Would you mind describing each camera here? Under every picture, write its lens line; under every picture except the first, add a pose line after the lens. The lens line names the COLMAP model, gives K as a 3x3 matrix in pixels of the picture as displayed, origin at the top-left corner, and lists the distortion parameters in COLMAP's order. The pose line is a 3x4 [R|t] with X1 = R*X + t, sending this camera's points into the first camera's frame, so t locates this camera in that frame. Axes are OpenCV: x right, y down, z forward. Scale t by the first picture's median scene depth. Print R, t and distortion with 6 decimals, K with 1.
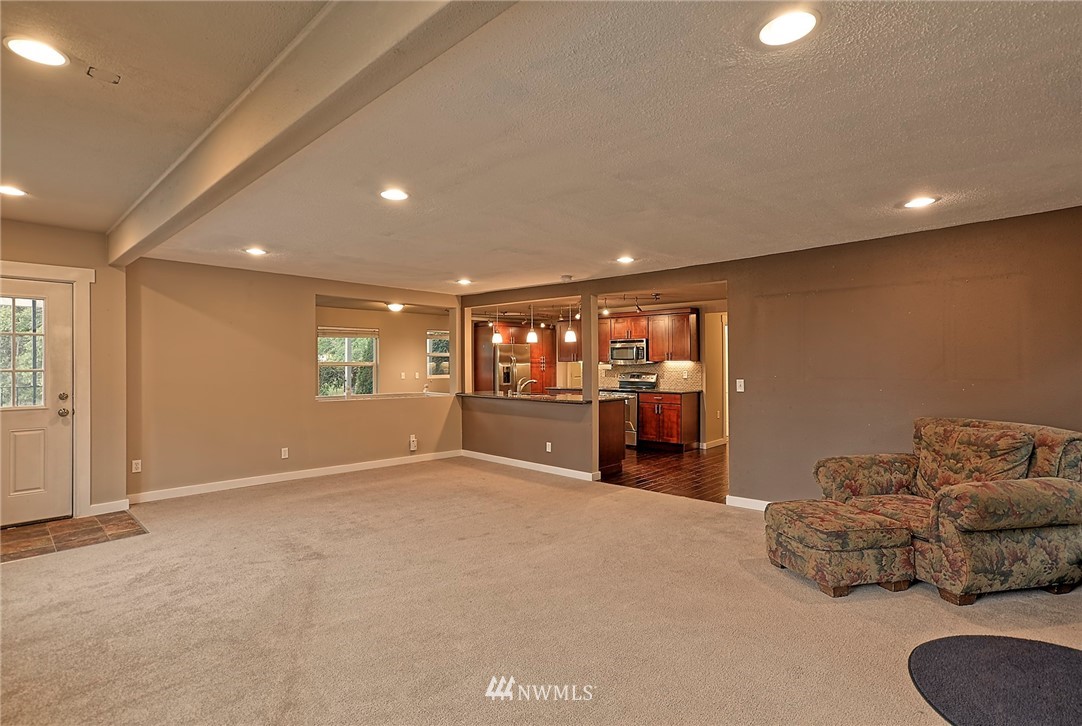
lens RADIAL K [[522.7, 0, 538.6], [0, 522.7, 363.6], [0, 0, 1]] dist [-0.009284, 0.004947]
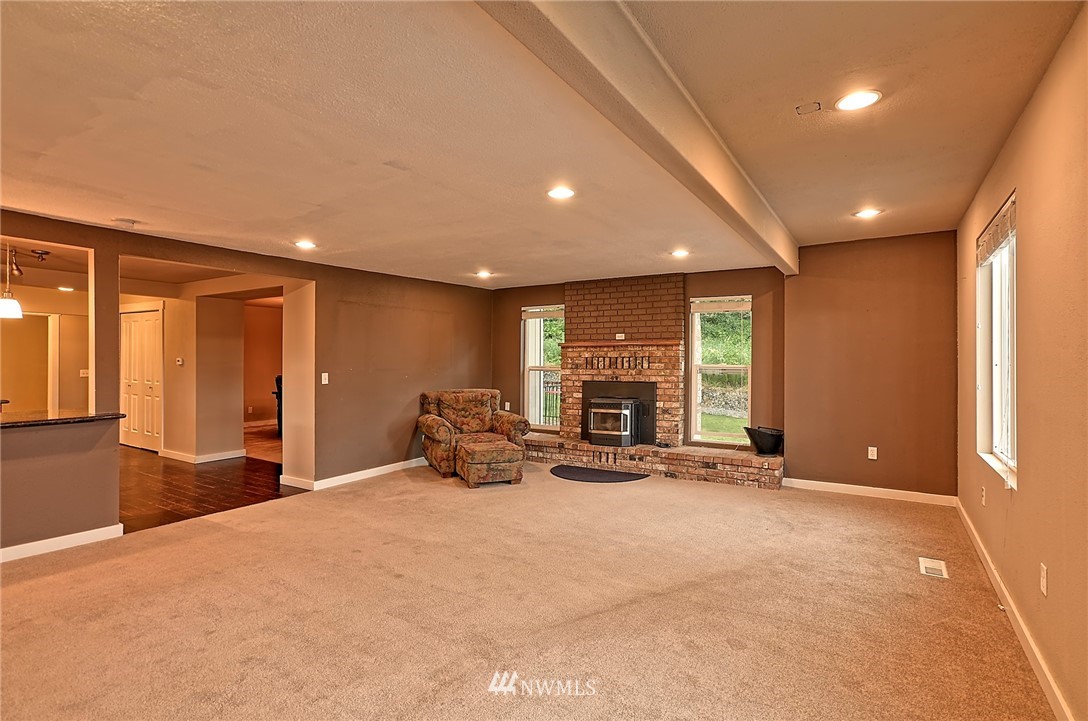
lens RADIAL K [[525.6, 0, 534.5], [0, 525.6, 361.9], [0, 0, 1]] dist [-0.009284, 0.004947]
pose [[-0.162892, -0.001098, 0.986643, -0.989792], [-0.007288, 0.999973, -0.000090, 0.005107], [-0.986617, -0.007205, -0.162896, 0.939990]]
